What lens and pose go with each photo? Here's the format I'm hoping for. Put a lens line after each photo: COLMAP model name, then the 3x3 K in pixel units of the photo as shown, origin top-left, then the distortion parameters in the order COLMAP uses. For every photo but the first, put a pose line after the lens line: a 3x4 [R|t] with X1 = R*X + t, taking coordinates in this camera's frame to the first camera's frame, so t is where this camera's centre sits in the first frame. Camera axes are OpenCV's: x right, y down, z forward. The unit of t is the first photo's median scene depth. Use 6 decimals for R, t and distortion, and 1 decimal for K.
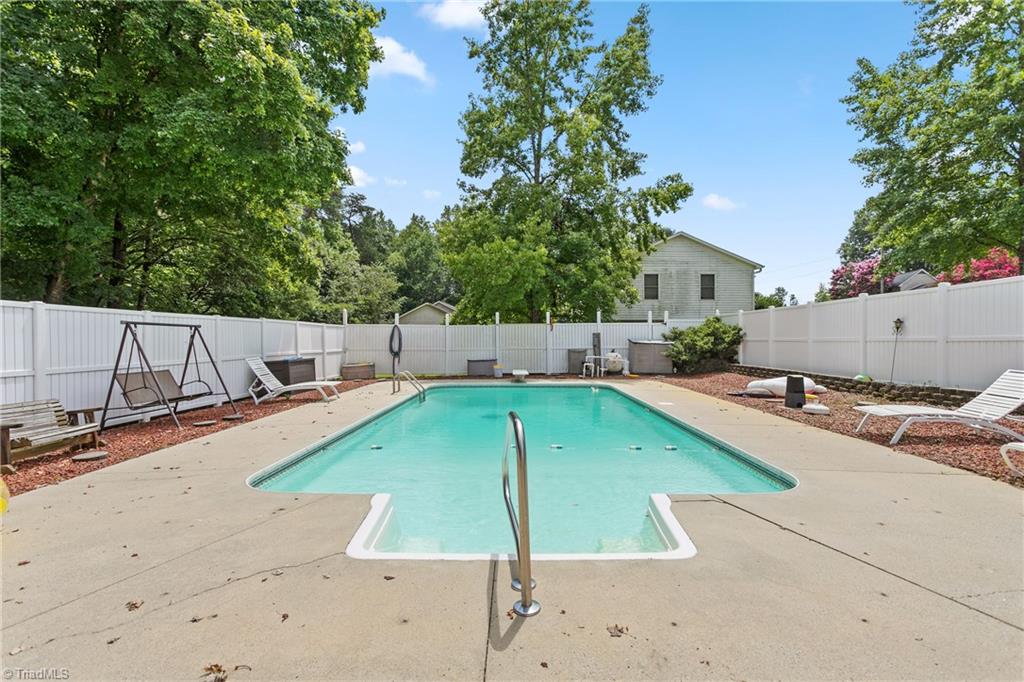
lens RADIAL K [[481.5, 0, 512.0], [0, 481.5, 341.0], [0, 0, 1]] dist [0.002219, 0.001576]
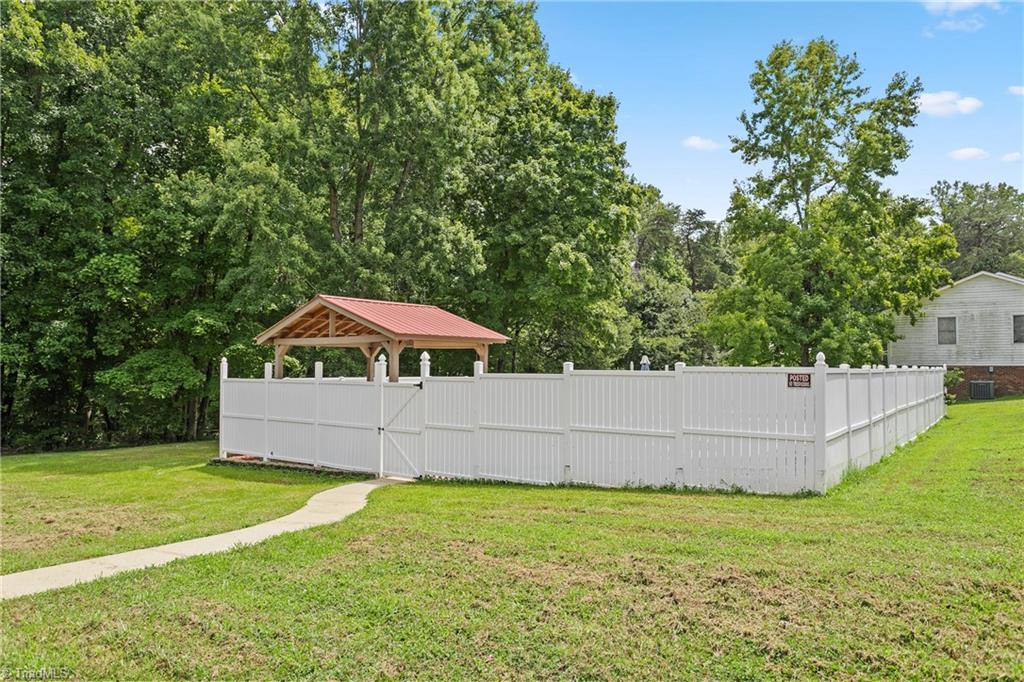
lens RADIAL K [[703.7, 0, 512.0], [0, 703.7, 341.0], [0, 0, 1]] dist [-0.001812, -0.001009]
pose [[0.810165, -0.011202, -0.586095, 0.402254], [-0.007529, 0.999536, -0.029512, -0.045188], [0.586153, 0.028322, 0.809705, -0.610854]]
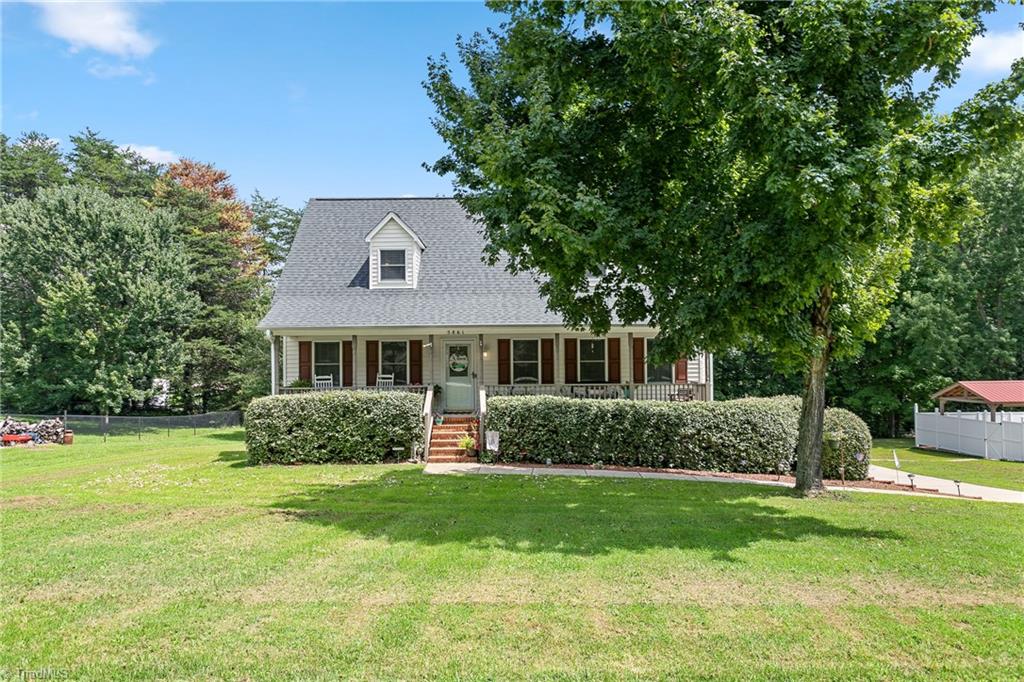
lens RADIAL K [[708.9, 0, 512.0], [0, 708.9, 341.0], [0, 0, 1]] dist [0.002655, 0.001569]
pose [[0.060258, -0.020750, -0.997967, 1.401126], [0.006459, 0.999771, -0.020397, -0.170966], [0.998162, -0.005216, 0.060378, -1.281107]]
